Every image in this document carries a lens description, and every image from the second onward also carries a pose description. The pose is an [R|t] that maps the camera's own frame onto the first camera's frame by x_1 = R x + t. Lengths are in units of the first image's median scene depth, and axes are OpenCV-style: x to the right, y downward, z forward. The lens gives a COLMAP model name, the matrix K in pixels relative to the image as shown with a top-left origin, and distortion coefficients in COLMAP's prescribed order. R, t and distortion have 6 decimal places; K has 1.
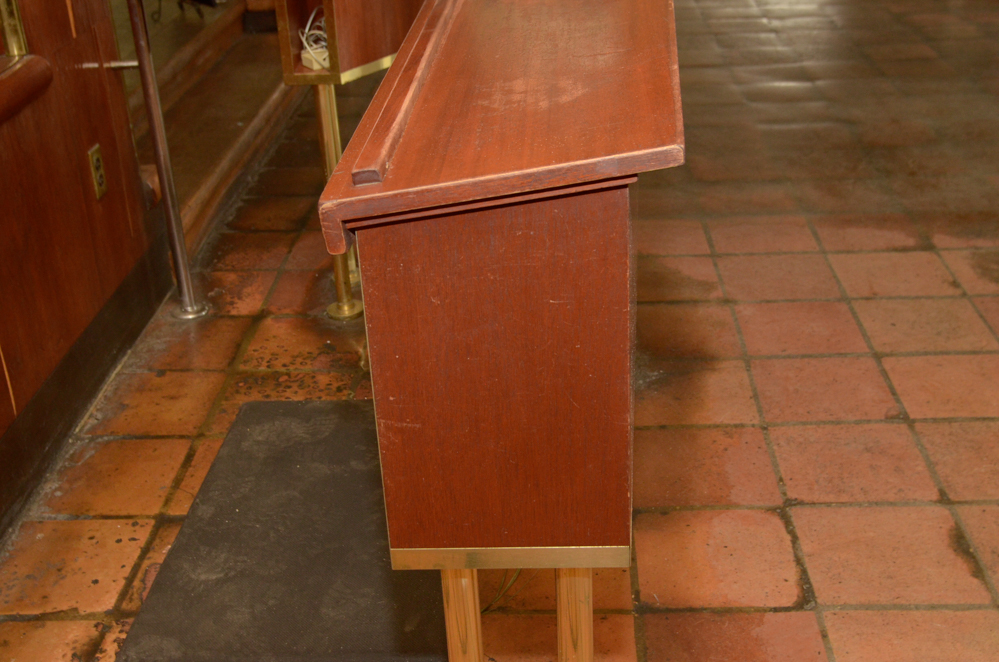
lens RADIAL K [[1242.5, 0, 499.5], [0, 1242.5, 331.0], [0, 0, 1]] dist [-0.007769, -0.019883]
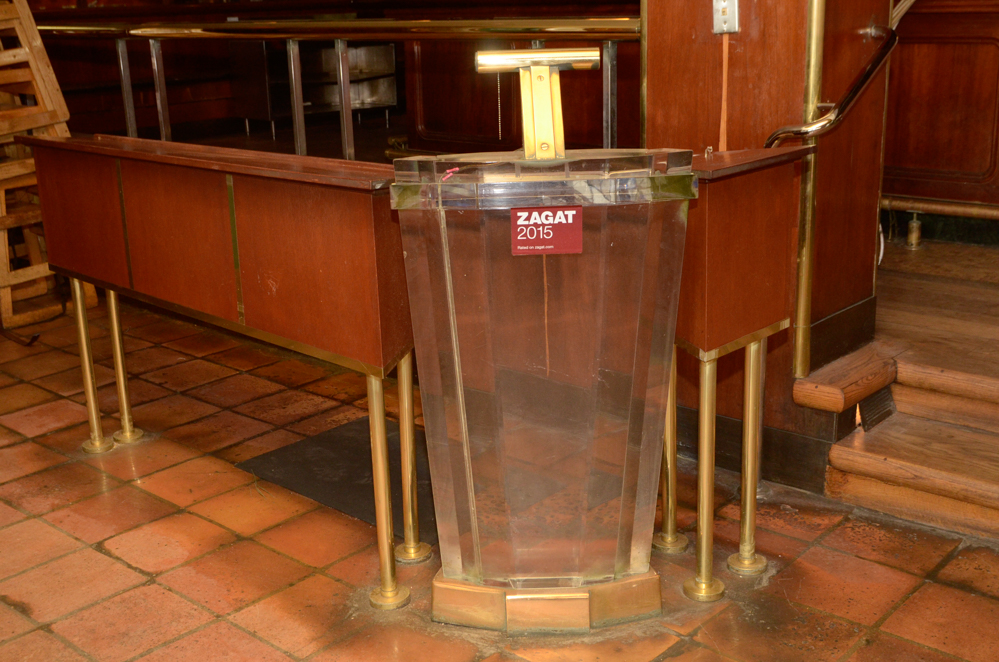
lens RADIAL K [[1163.1, 0, 499.5], [0, 1163.1, 331.0], [0, 0, 1]] dist [-0.023700, -0.001510]
pose [[-0.626890, 0.278934, -0.727465, 0.840631], [-0.282196, 0.789022, 0.545719, -0.874296], [0.726206, 0.547393, -0.415916, 1.657669]]
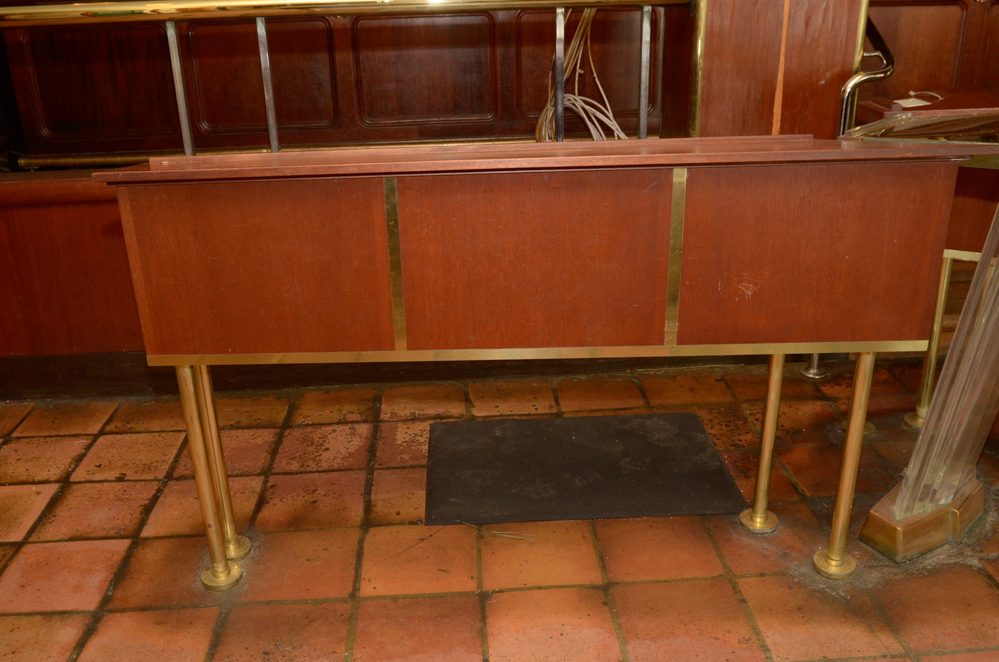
lens RADIAL K [[872.2, 0, 498.5], [0, 872.2, 347.3], [0, 0, 1]] dist [-0.054593, -0.000187]
pose [[0.102420, 0.433013, -0.895550, 0.790570], [-0.411999, 0.837901, 0.358021, -0.336636], [0.905410, 0.332297, 0.264219, 0.587408]]
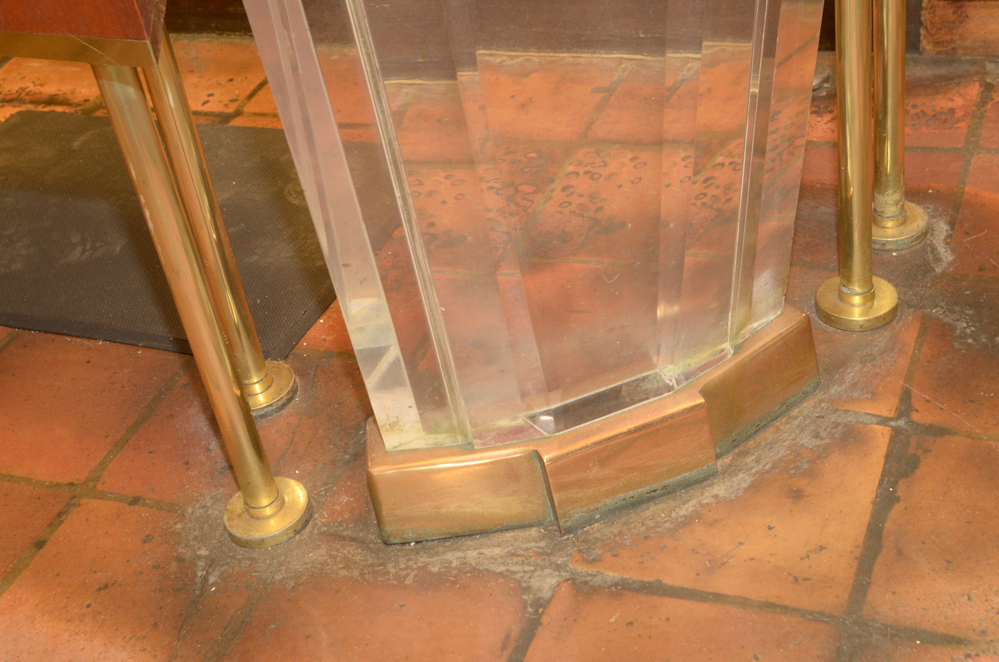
lens RADIAL K [[1446.0, 0, 499.5], [0, 1446.0, 331.0], [0, 0, 1]] dist [0.004962, 0.038779]
pose [[-0.317115, 0.635652, -0.703835, 0.513717], [-0.252967, 0.658559, 0.708737, -0.549241], [0.914027, 0.402799, -0.048040, 1.324786]]
